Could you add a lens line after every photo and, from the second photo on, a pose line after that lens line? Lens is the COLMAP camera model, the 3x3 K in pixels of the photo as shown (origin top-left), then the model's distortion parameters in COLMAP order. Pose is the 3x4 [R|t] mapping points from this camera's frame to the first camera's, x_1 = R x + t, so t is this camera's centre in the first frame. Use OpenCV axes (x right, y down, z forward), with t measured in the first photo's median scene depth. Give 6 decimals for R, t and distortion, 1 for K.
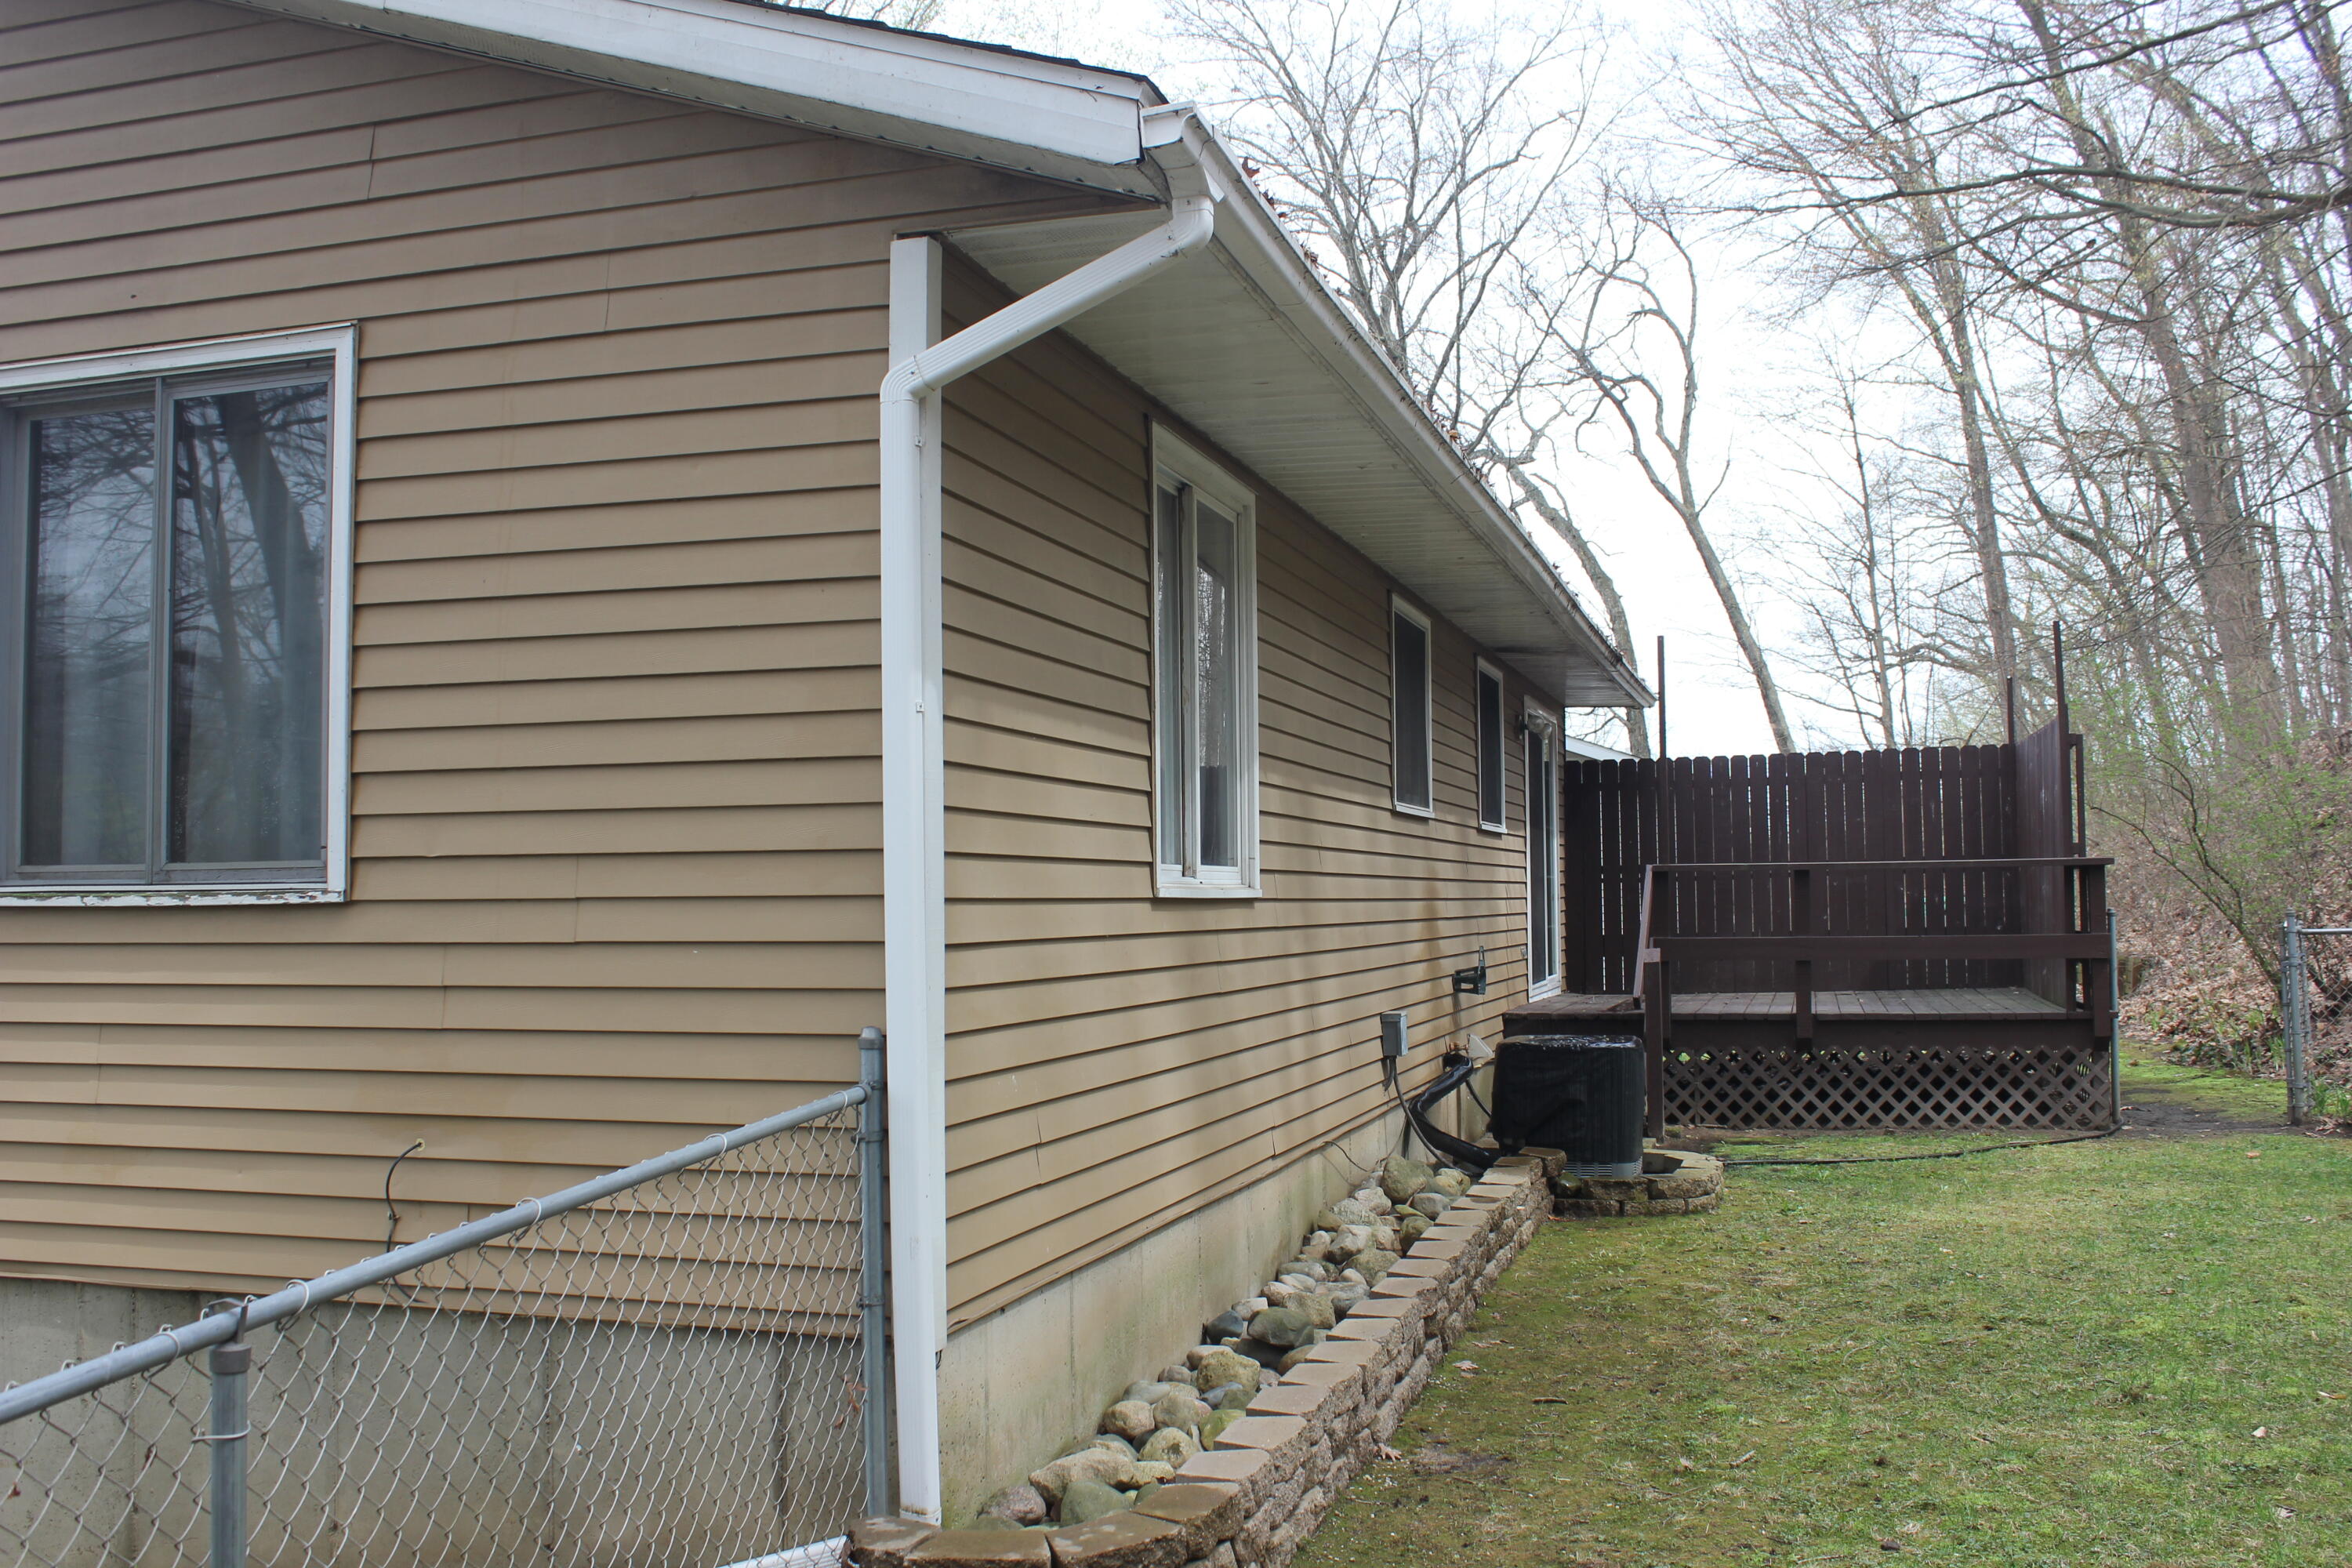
lens RADIAL K [[2155.6, 0, 1176.0], [0, 2155.6, 784.0], [0, 0, 1]] dist [-0.157690, 0.159438]
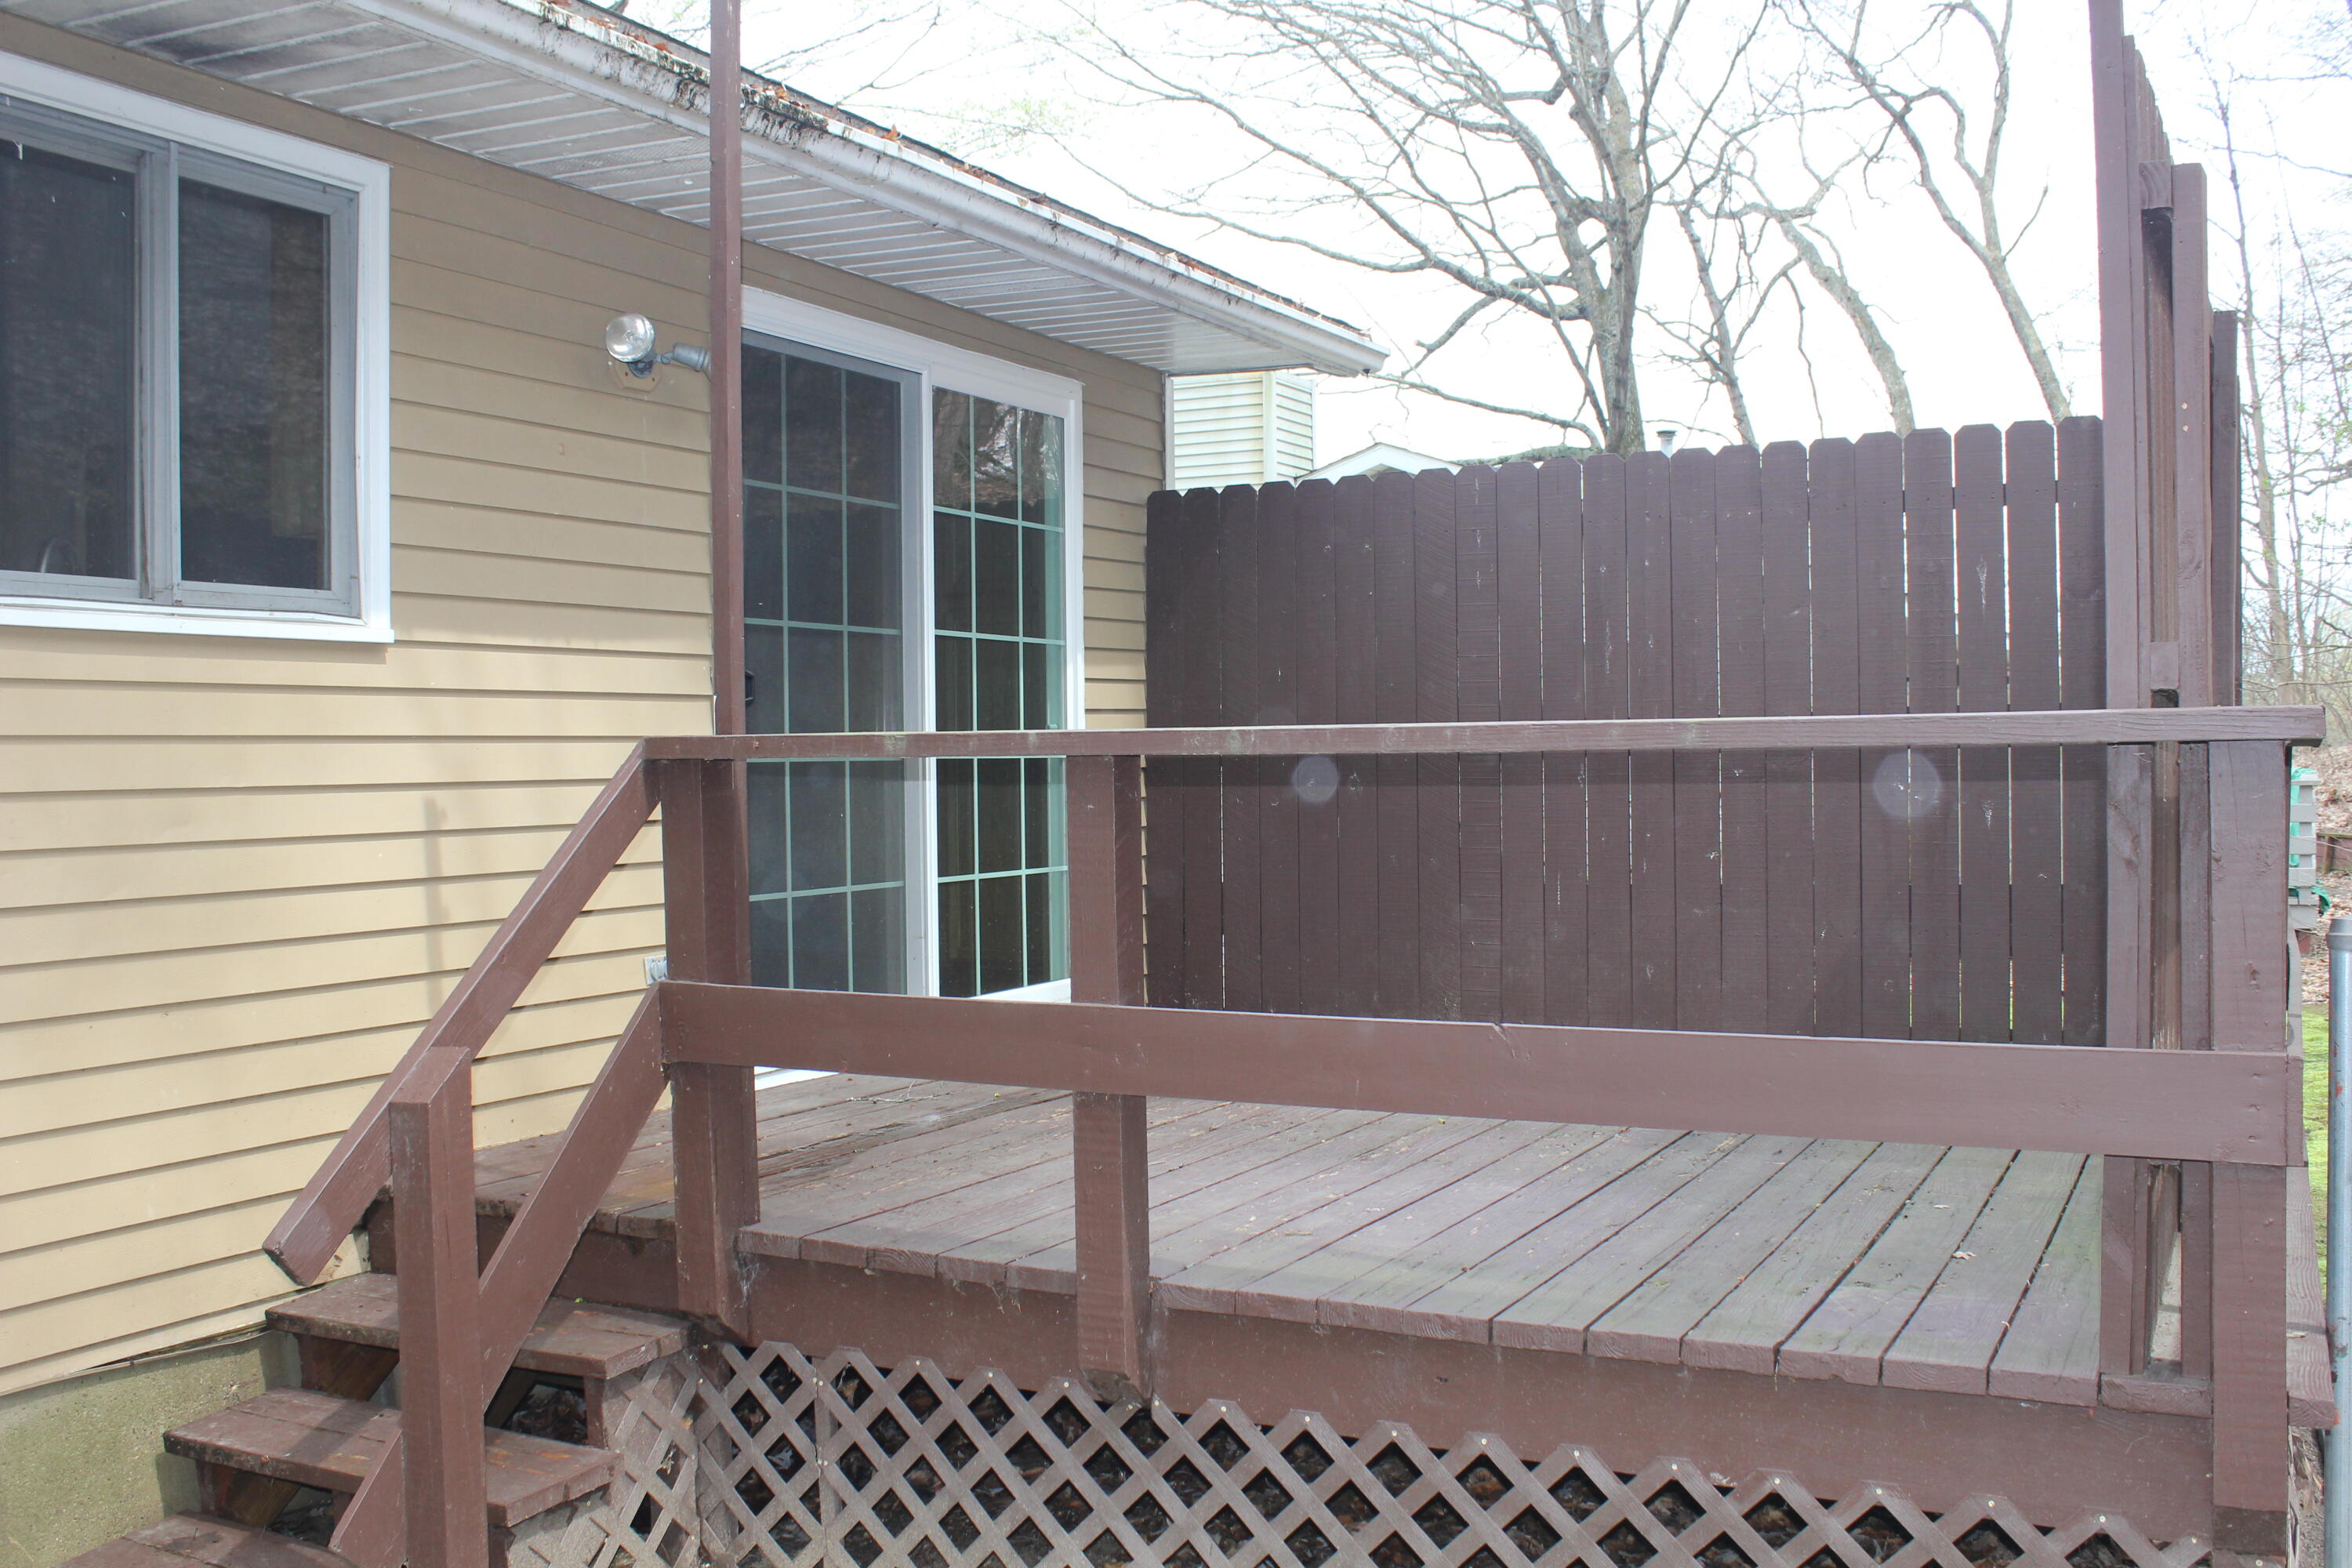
lens RADIAL K [[2118.4, 0, 1172.7], [0, 2118.4, 794.8], [0, 0, 1]] dist [-0.153972, 0.138472]
pose [[0.980174, 0.003050, -0.198117, 0.052308], [0.011815, 0.997203, 0.073806, 0.003698], [0.197787, -0.074684, 0.977396, 0.108486]]
